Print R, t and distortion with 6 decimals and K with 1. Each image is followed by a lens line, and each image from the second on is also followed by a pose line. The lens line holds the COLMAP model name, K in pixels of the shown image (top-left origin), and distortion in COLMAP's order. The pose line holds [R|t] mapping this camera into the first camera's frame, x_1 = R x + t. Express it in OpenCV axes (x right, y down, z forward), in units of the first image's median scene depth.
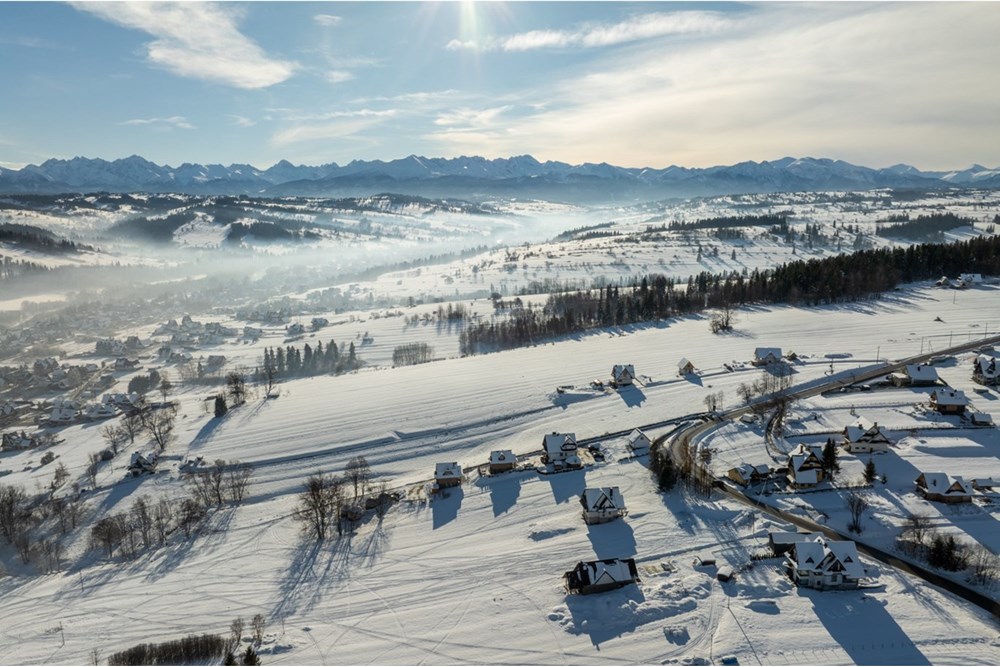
lens RADIAL K [[704.4, 0, 503.0], [0, 704.4, 332.6], [0, 0, 1]] dist [-0.042998, 0.009796]
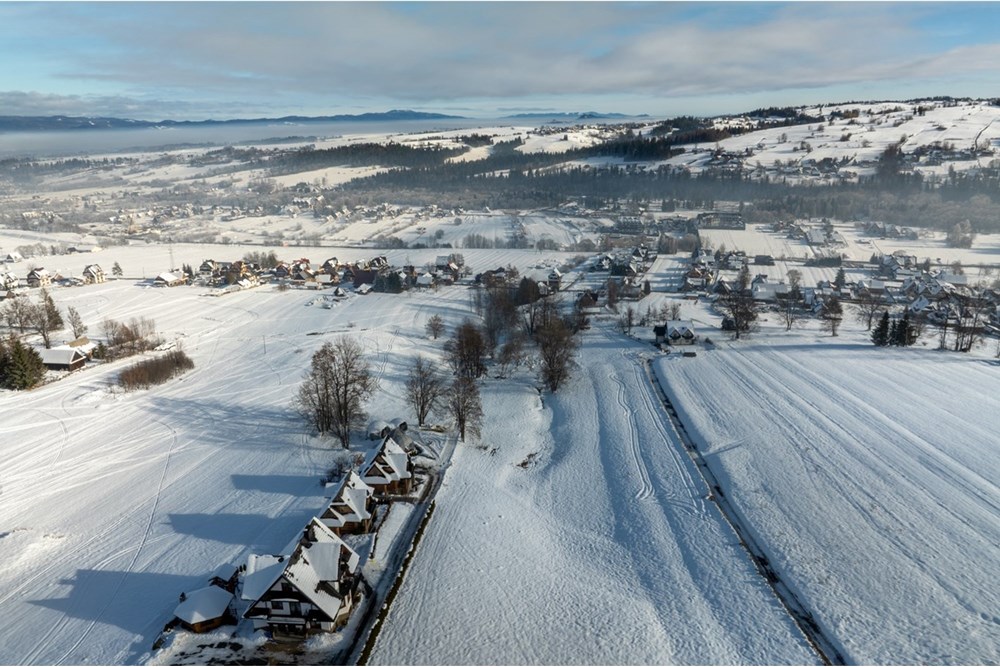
lens RADIAL K [[706.3, 0, 503.9], [0, 706.3, 333.7], [0, 0, 1]] dist [-0.052588, 0.021619]
pose [[-0.211197, 0.292021, -0.932802, 0.053578], [-0.158798, 0.931399, 0.327535, -0.008603], [0.964458, 0.217301, -0.150336, 0.189400]]
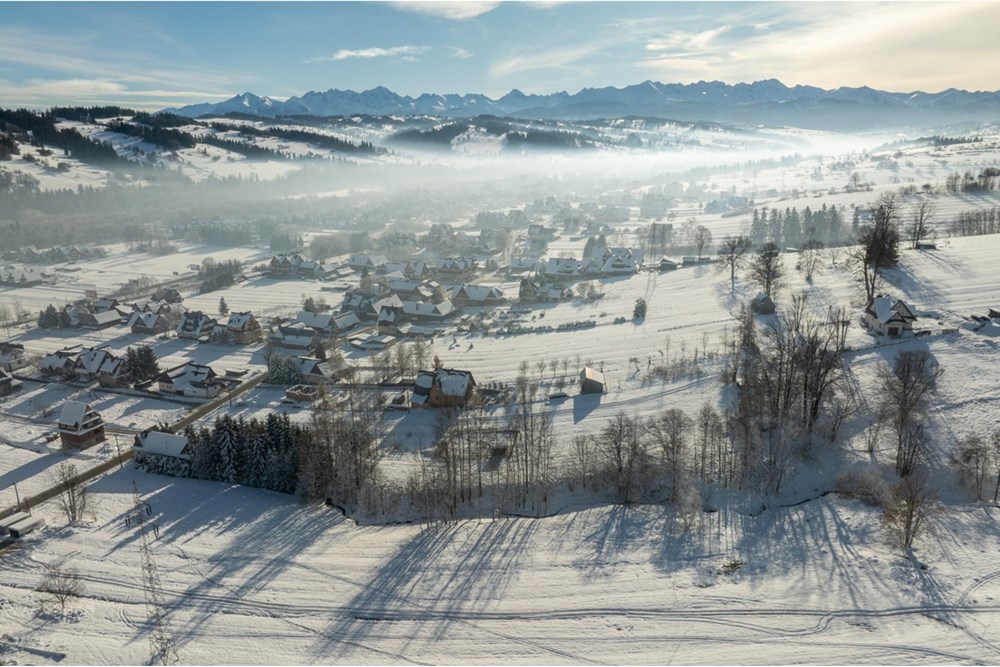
lens RADIAL K [[704.4, 0, 503.0], [0, 704.4, 332.6], [0, 0, 1]] dist [-0.042998, 0.009796]
pose [[0.953675, 0.078098, -0.290526, -0.132267], [-0.051098, 0.993735, 0.099398, 0.032776], [0.296468, -0.079948, 0.951690, 0.075996]]
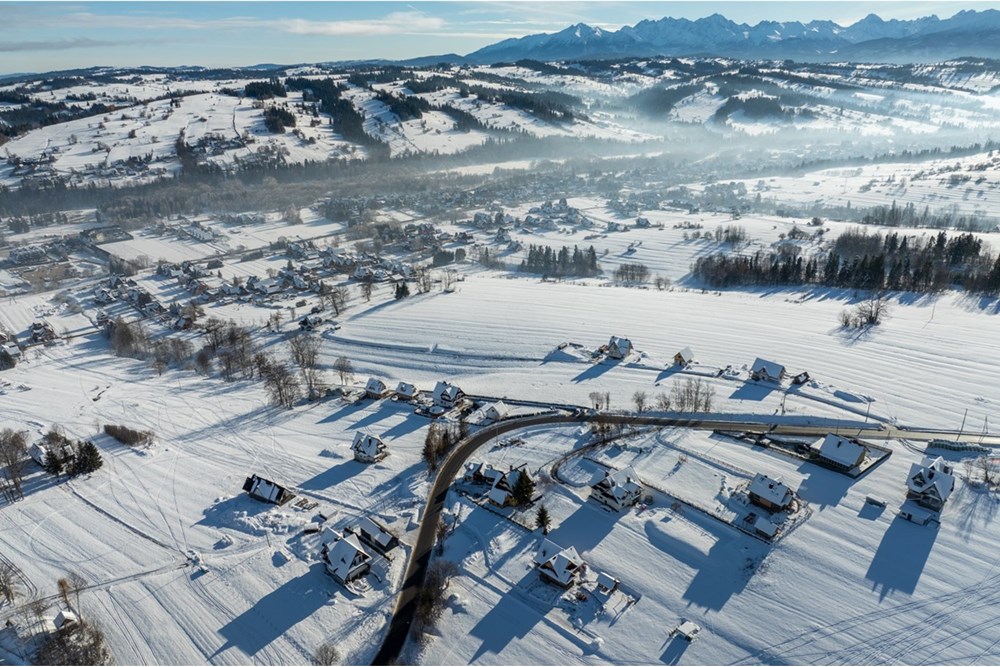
lens RADIAL K [[704.4, 0, 503.0], [0, 704.4, 332.6], [0, 0, 1]] dist [-0.042998, 0.009796]
pose [[0.725882, 0.241890, -0.643882, 0.145643], [-0.117394, 0.965955, 0.230540, -0.035446], [0.677727, -0.091757, 0.729566, 0.041444]]
